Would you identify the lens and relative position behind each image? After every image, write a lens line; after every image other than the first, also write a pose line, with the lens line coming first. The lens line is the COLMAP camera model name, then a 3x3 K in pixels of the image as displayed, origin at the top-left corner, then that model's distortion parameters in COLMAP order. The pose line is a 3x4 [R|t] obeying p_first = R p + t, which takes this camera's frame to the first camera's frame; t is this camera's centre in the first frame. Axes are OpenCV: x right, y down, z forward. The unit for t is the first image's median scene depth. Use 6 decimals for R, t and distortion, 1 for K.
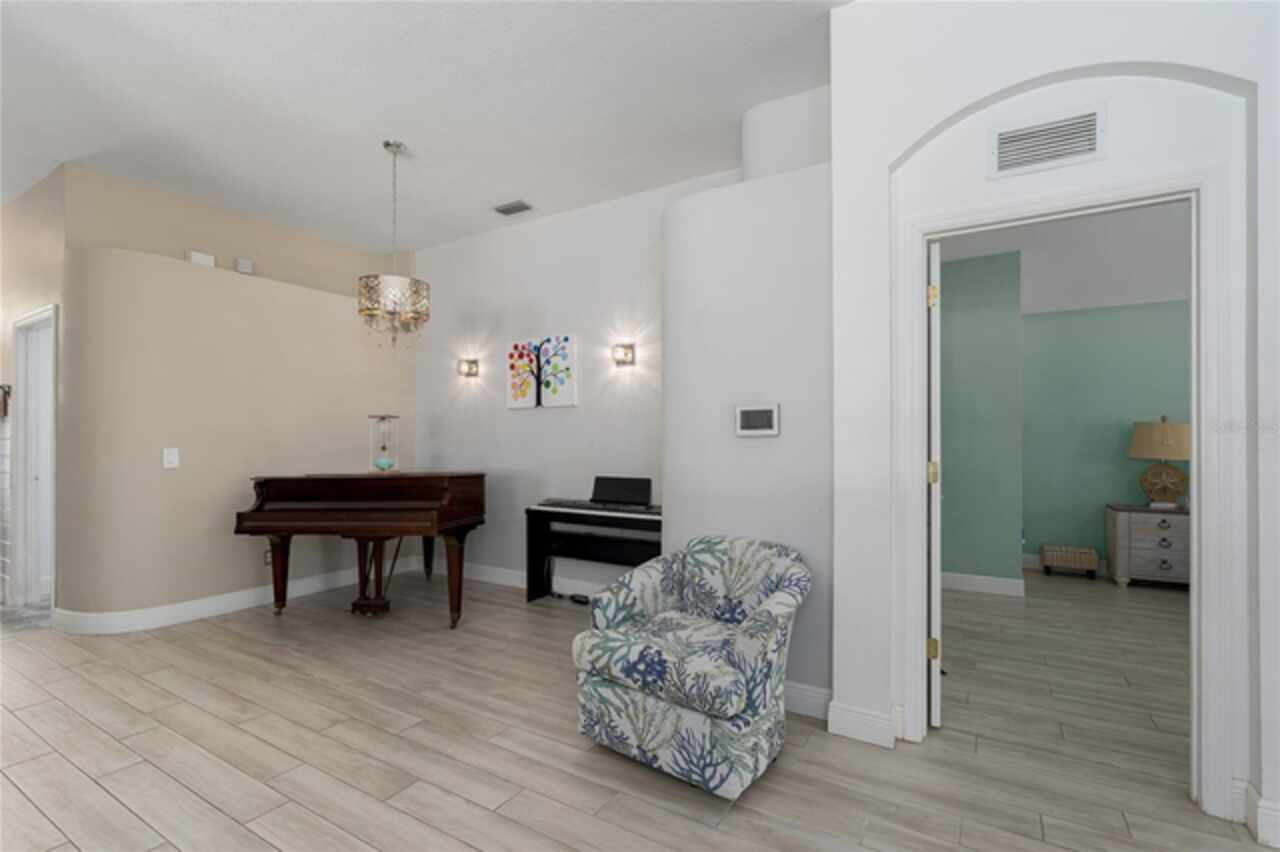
lens RADIAL K [[576.6, 0, 637.5], [0, 576.6, 435.6], [0, 0, 1]] dist [-0.007944, 0.000283]
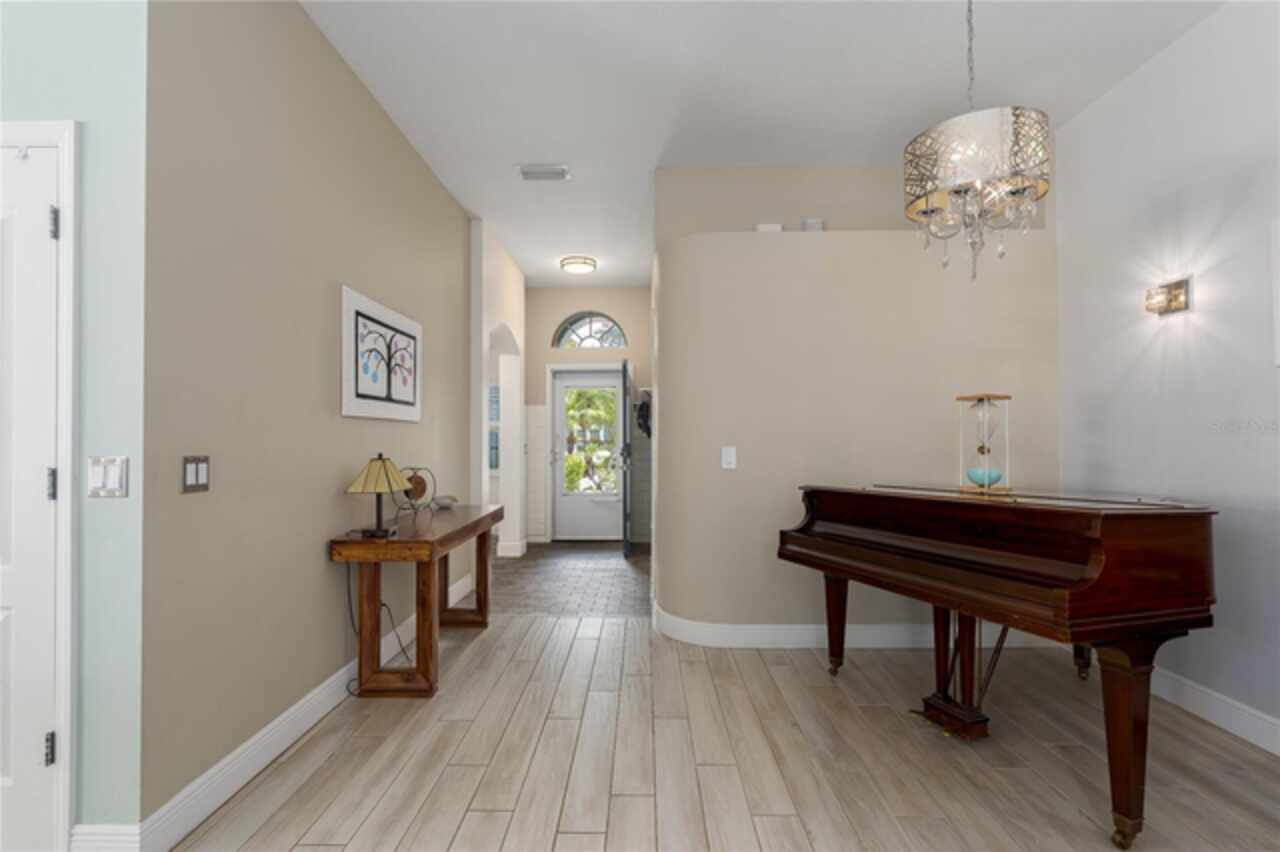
lens RADIAL K [[576.6, 0, 636.6], [0, 576.6, 432.1], [0, 0, 1]] dist [-0.007944, 0.000283]
pose [[0.498400, -0.011084, -0.866876, -0.109590], [0.011446, 0.999915, -0.006205, 0.003182], [0.866872, -0.006830, 0.498485, 0.421830]]
